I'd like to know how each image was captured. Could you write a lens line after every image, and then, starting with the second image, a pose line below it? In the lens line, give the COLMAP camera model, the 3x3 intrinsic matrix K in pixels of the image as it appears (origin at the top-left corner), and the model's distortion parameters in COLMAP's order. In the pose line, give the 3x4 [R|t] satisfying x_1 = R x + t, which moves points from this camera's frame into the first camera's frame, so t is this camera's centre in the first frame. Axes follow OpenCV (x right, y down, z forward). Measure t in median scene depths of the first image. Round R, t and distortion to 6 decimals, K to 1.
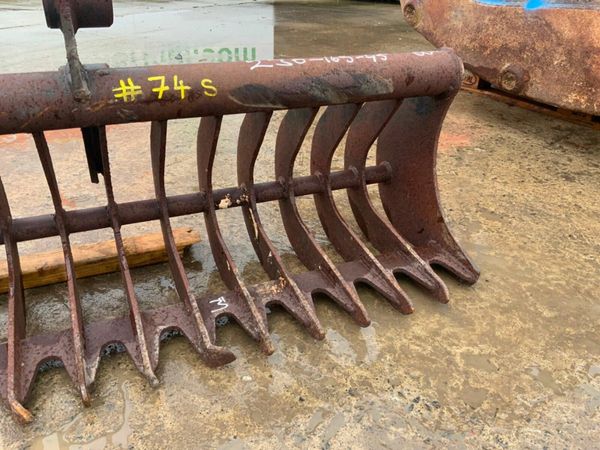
lens RADIAL K [[496.7, 0, 299.6], [0, 496.7, 223.8], [0, 0, 1]] dist [0.064018, -0.106746]
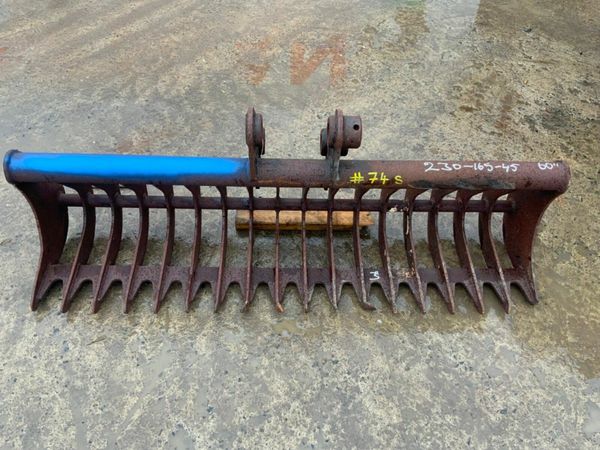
lens RADIAL K [[496.7, 0, 298.2], [0, 496.7, 220.6], [0, 0, 1]] dist [0.064018, -0.106746]
pose [[0.921387, 0.287979, -0.260986, -0.001268], [-0.196067, 0.924237, 0.327632, -0.574993], [0.335564, -0.250705, 0.908044, -0.717423]]
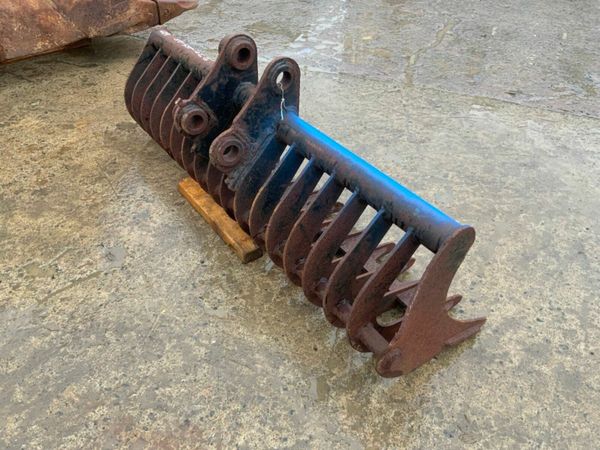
lens RADIAL K [[496.7, 0, 295.0], [0, 496.7, 225.0], [0, 0, 1]] dist [0.064018, -0.106746]
pose [[-0.180148, -0.631216, 0.754396, -2.063911], [0.446735, 0.630780, 0.634464, -0.988621], [-0.876342, 0.451312, 0.168352, 0.570253]]
